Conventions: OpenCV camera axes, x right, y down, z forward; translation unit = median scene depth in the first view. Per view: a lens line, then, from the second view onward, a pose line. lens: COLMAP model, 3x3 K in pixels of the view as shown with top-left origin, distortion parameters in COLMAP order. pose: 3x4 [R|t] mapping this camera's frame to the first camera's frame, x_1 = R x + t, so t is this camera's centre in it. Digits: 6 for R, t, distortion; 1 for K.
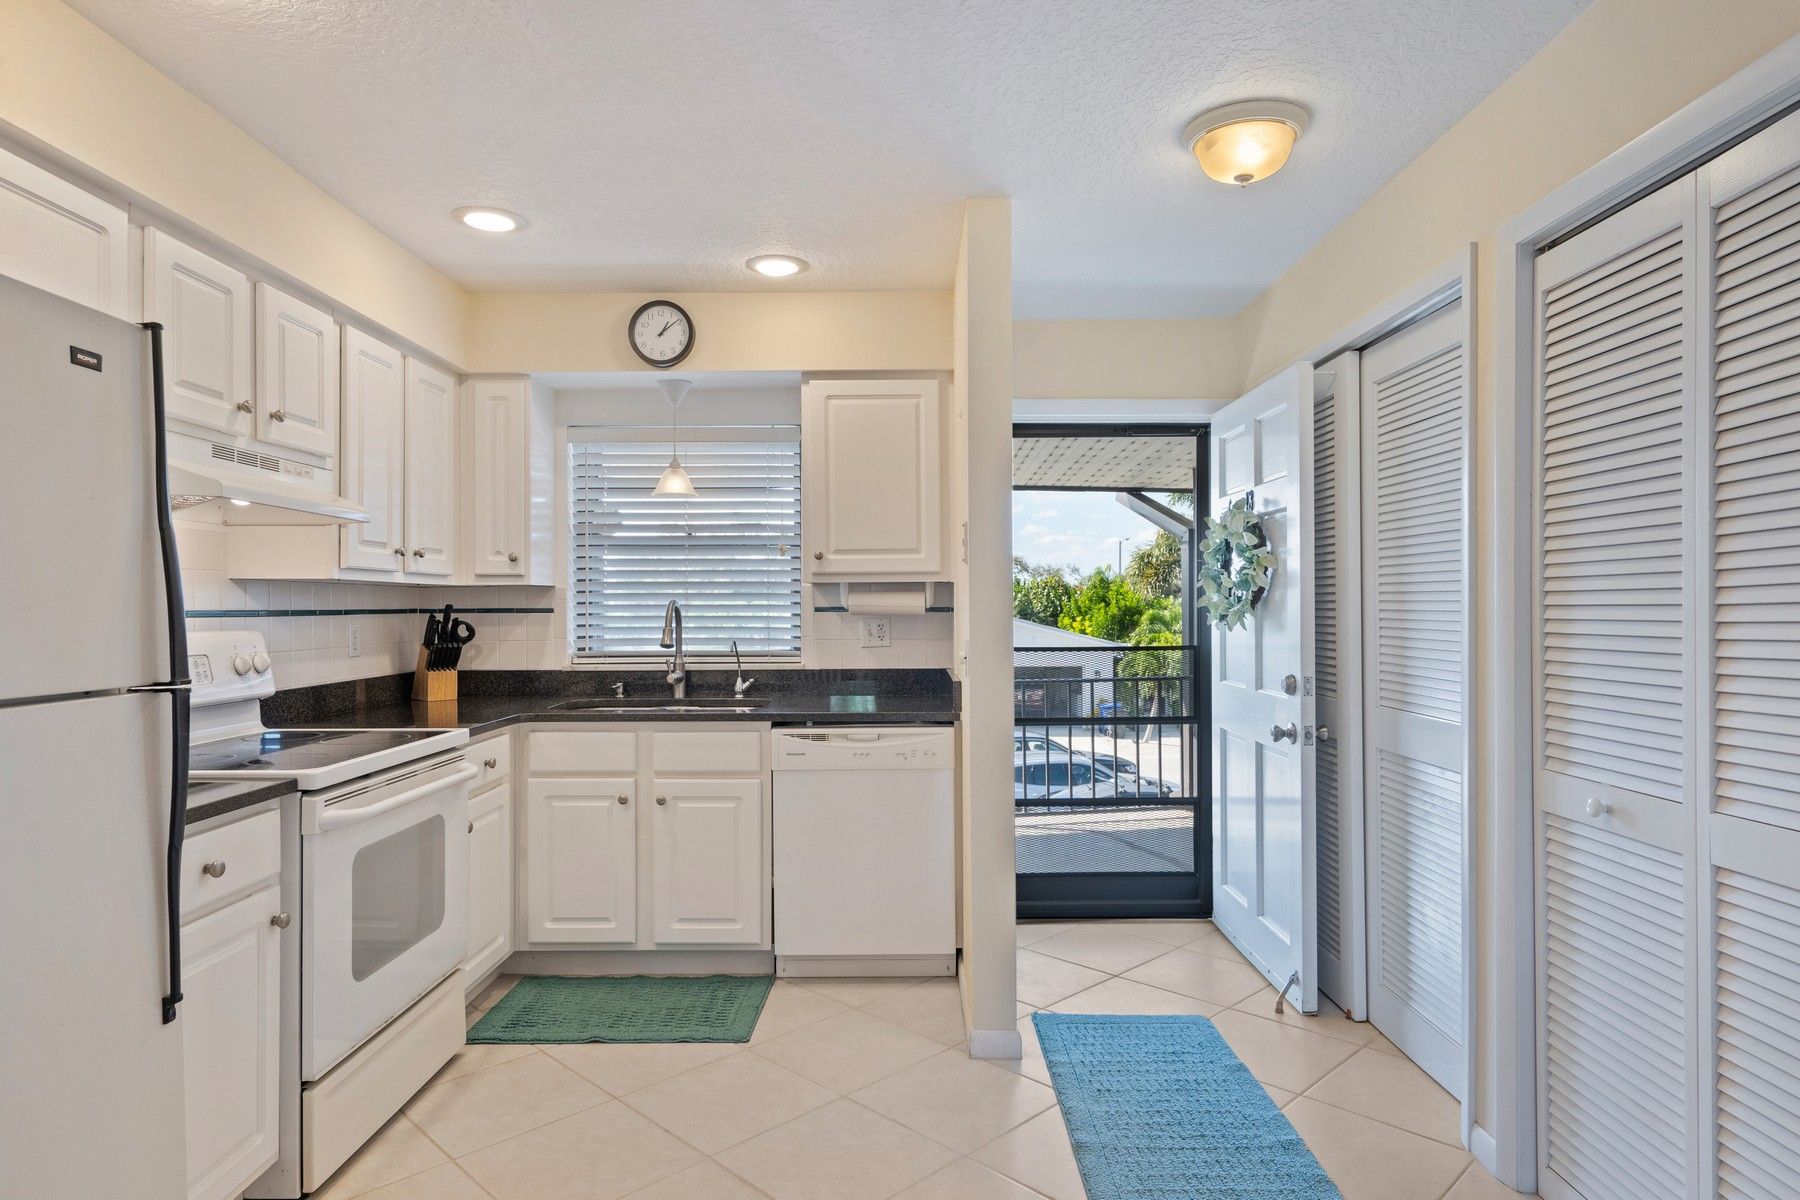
lens RADIAL K [[1045.2, 0, 903.8], [0, 1045.2, 605.4], [0, 0, 1]] dist [0.003852, 0.002842]
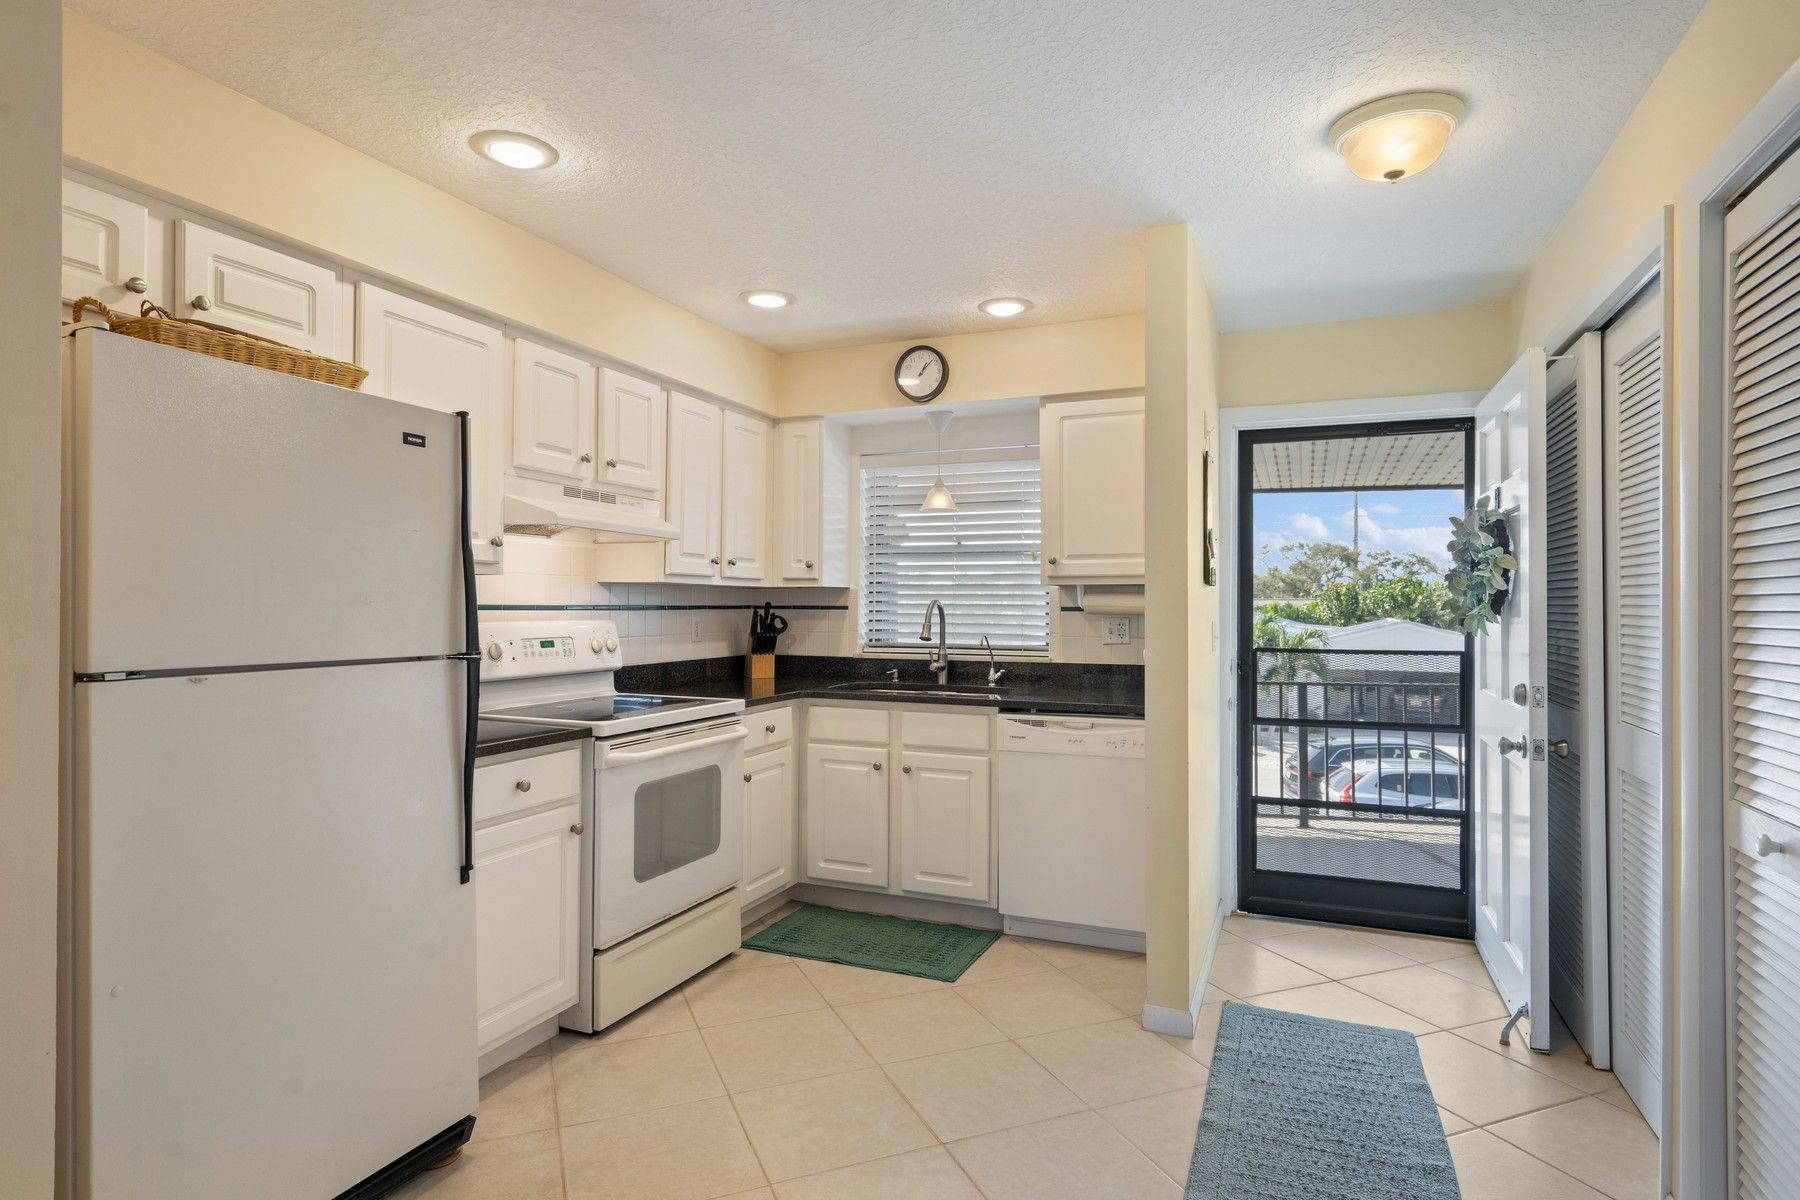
lens RADIAL K [[961.6, 0, 897.5], [0, 961.6, 595.7], [0, 0, 1]] dist [0.001061, 0.001000]
pose [[0.921903, 0.004461, -0.387395, 0.175870], [-0.008189, 0.999935, -0.007972, -0.000835], [0.387335, 0.010522, 0.921879, -0.007727]]
